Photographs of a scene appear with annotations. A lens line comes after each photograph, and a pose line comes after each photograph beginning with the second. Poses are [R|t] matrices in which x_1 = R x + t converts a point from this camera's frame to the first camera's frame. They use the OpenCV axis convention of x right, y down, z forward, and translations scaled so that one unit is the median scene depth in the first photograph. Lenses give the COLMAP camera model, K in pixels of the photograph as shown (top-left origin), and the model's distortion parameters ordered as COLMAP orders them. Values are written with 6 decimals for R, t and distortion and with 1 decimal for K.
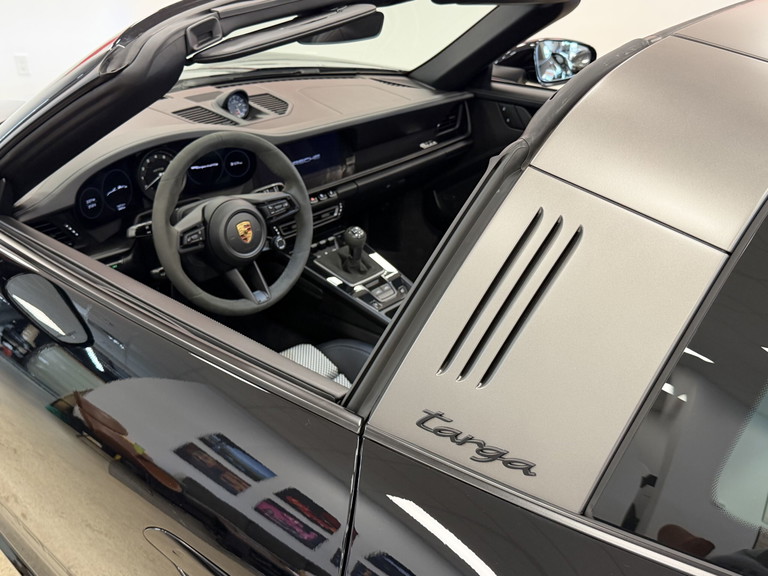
lens RADIAL K [[752.2, 0, 382.6], [0, 752.2, 287.4], [0, 0, 1]] dist [0.150663, -0.329374]
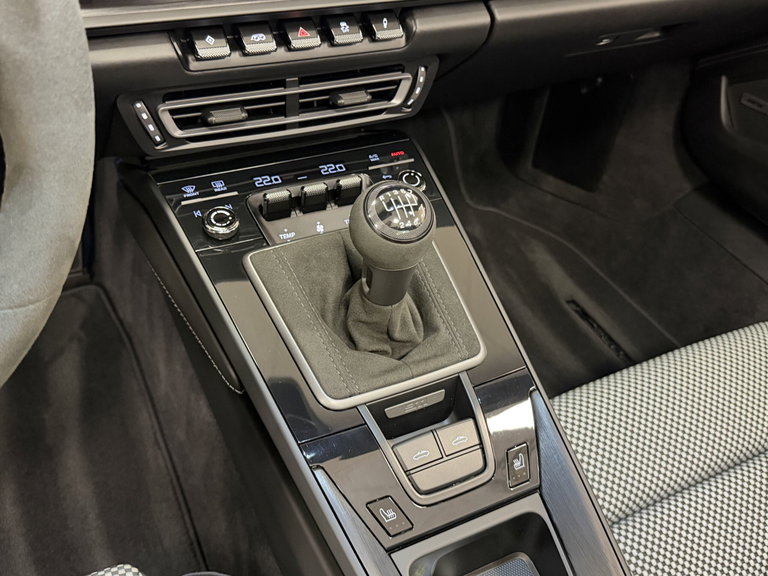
lens RADIAL K [[752.2, 0, 382.6], [0, 752.2, 287.4], [0, 0, 1]] dist [0.150663, -0.329374]
pose [[0.935216, 0.291020, -0.201689, 0.017543], [-0.240653, 0.940260, 0.240825, -0.105362], [0.259725, -0.176686, 0.949381, 0.742574]]
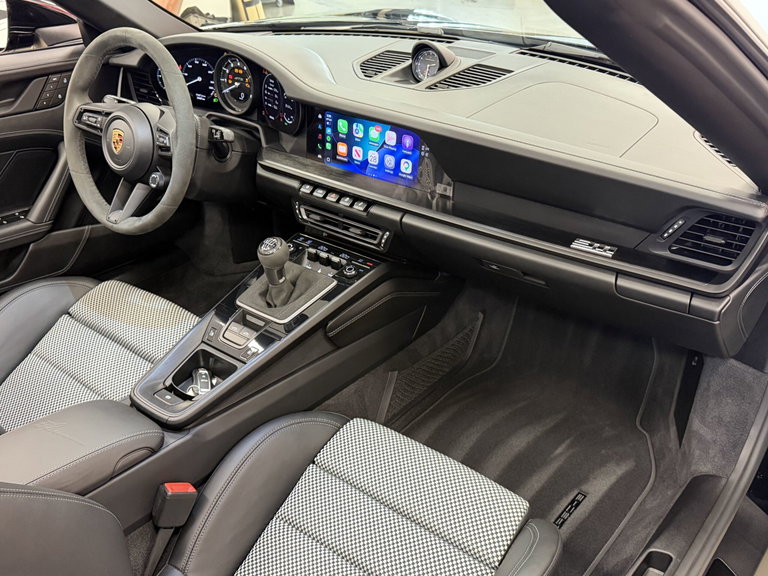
lens RADIAL K [[752.2, 0, 382.6], [0, 752.2, 287.4], [0, 0, 1]] dist [0.150663, -0.329374]
pose [[0.071699, 0.477605, -0.875644, 0.594392], [-0.454822, 0.796973, 0.397455, -0.361854], [0.887692, 0.369765, 0.274367, 0.893806]]
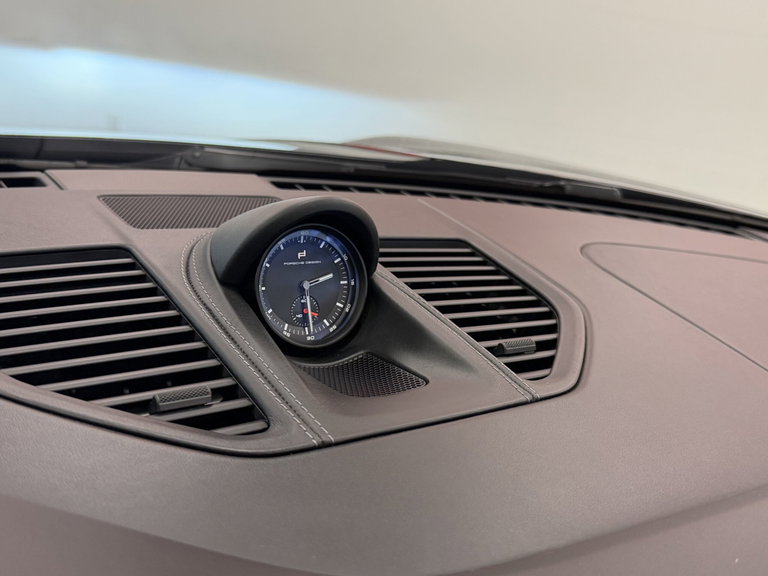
lens RADIAL K [[752.2, 0, 382.6], [0, 752.2, 287.4], [0, 0, 1]] dist [0.150663, -0.329374]
pose [[0.967446, 0.191232, -0.165767, -0.151191], [-0.215656, 0.965711, -0.144548, -0.228353], [0.132441, 0.175591, 0.975514, 0.872278]]
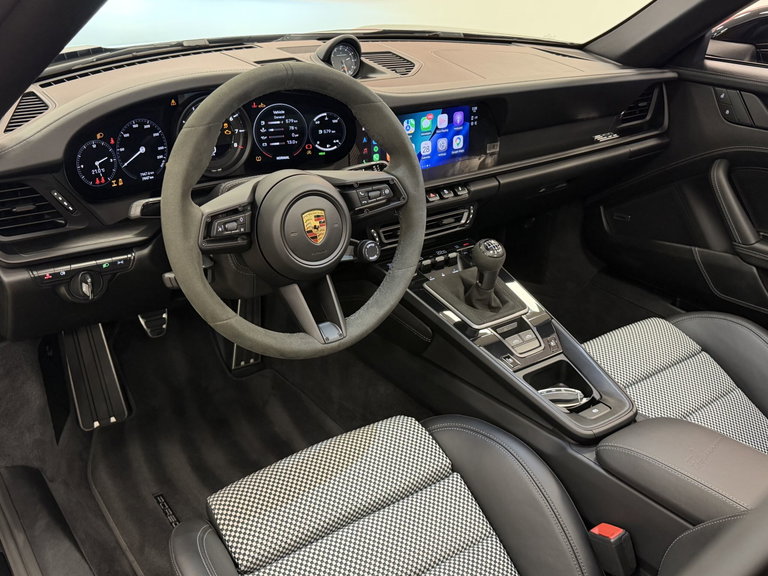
lens RADIAL K [[752.2, 0, 382.6], [0, 752.2, 287.4], [0, 0, 1]] dist [0.150663, -0.329374]
pose [[0.981510, 0.103781, -0.160833, -0.017950], [-0.108949, 0.993766, -0.023632, -0.012306], [0.157378, 0.040718, 0.986699, 0.323376]]
